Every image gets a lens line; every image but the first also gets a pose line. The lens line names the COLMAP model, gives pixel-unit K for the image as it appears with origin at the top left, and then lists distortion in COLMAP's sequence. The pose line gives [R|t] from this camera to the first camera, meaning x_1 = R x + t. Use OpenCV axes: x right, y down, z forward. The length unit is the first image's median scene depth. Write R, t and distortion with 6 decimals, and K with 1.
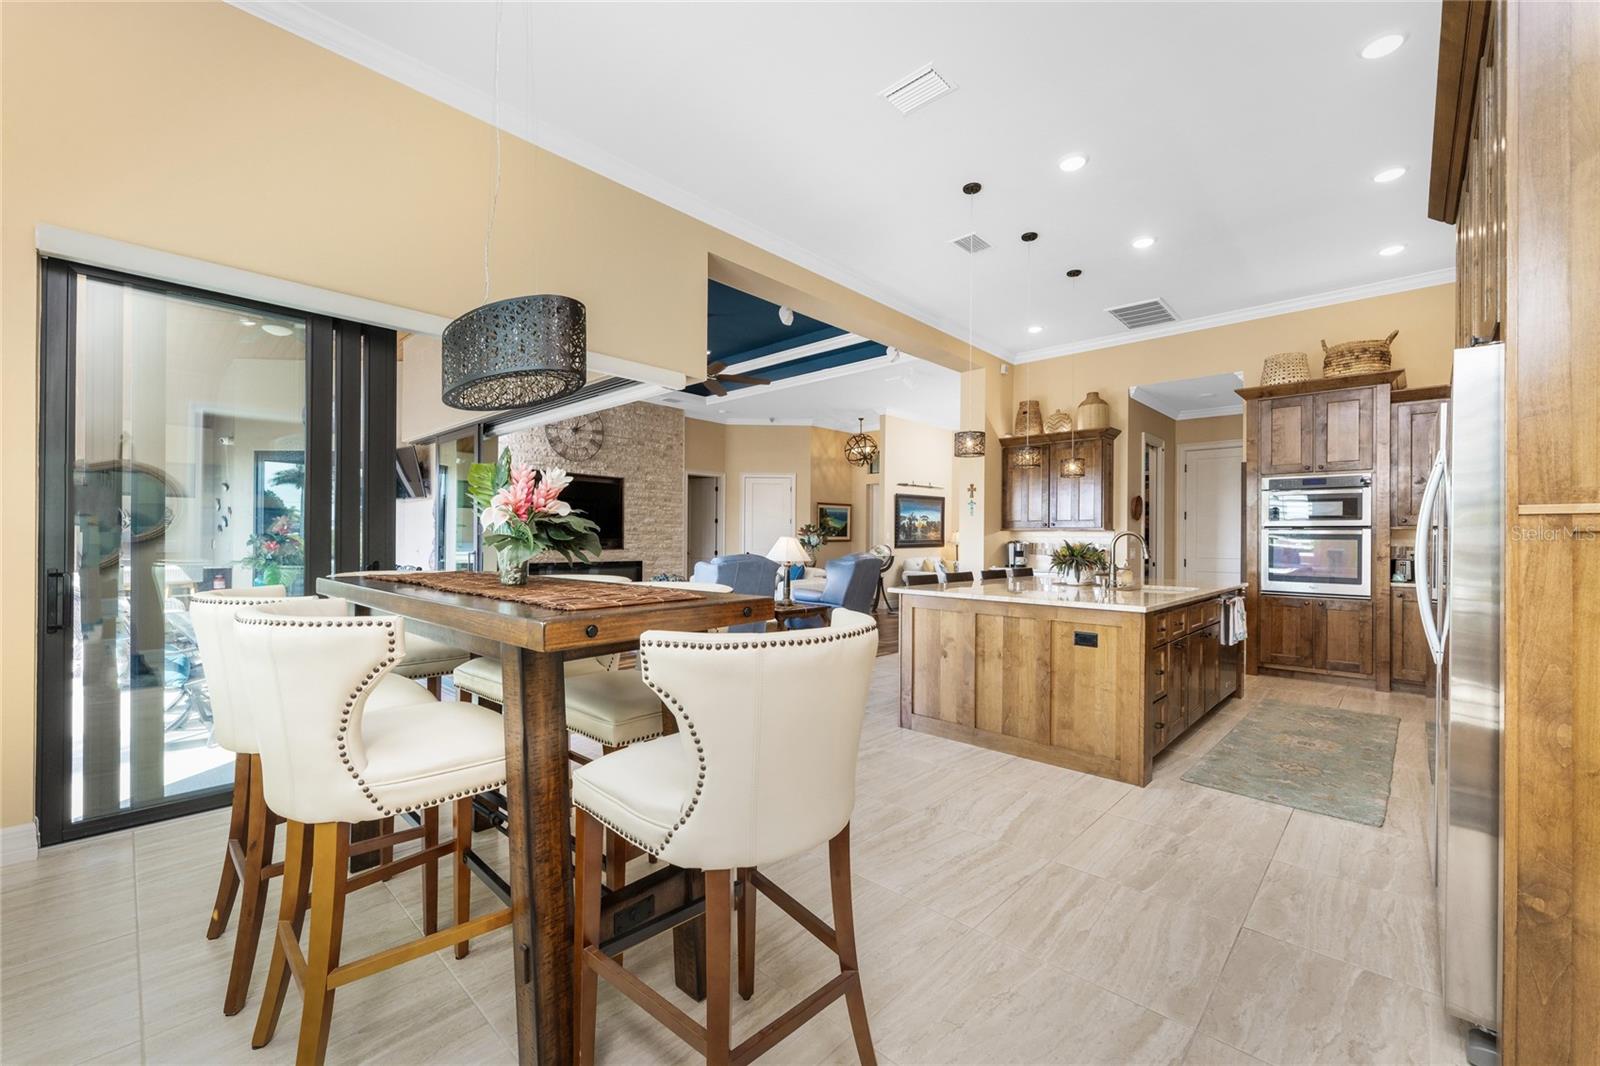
lens RADIAL K [[643.2, 0, 779.0], [0, 643.2, 535.4], [0, 0, 1]] dist [-0.000354, 0.000145]
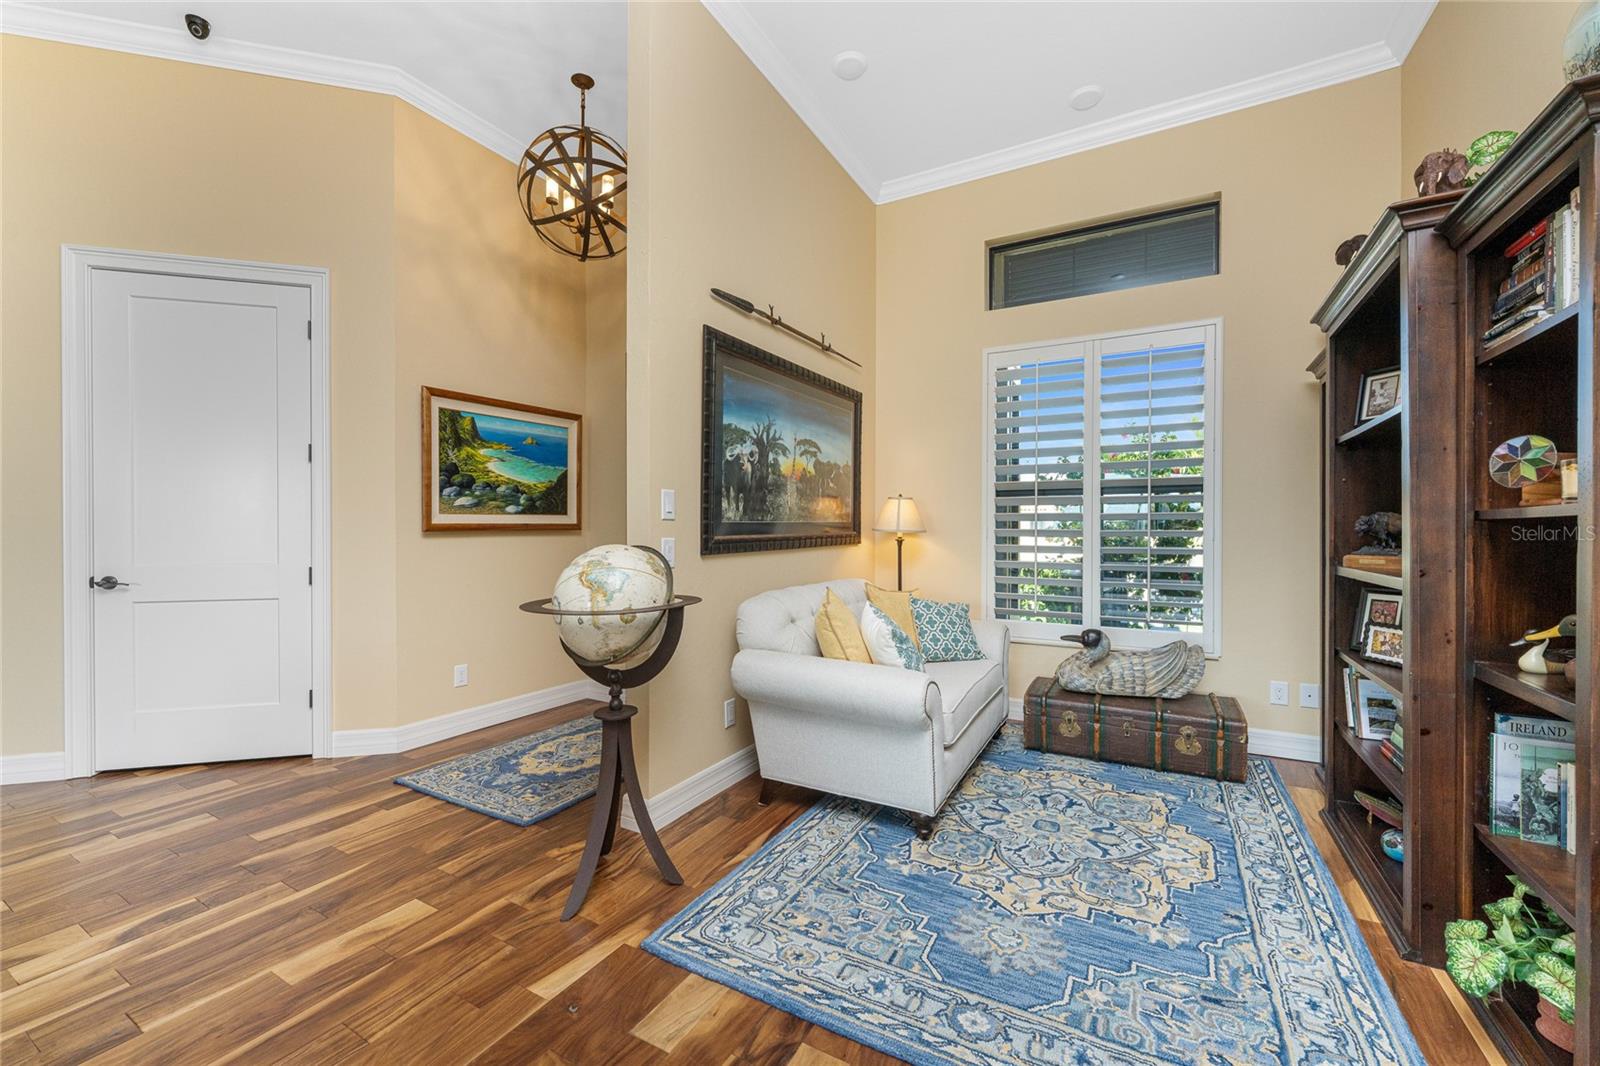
lens RADIAL K [[643.2, 0, 779.0], [0, 643.2, 535.4], [0, 0, 1]] dist [-0.000354, 0.000145]
pose [[0.969882, -0.008752, 0.243419, 0.143046], [0.004414, 0.999822, 0.018361, 0.007408], [-0.243537, -0.016733, 0.969747, 0.725230]]
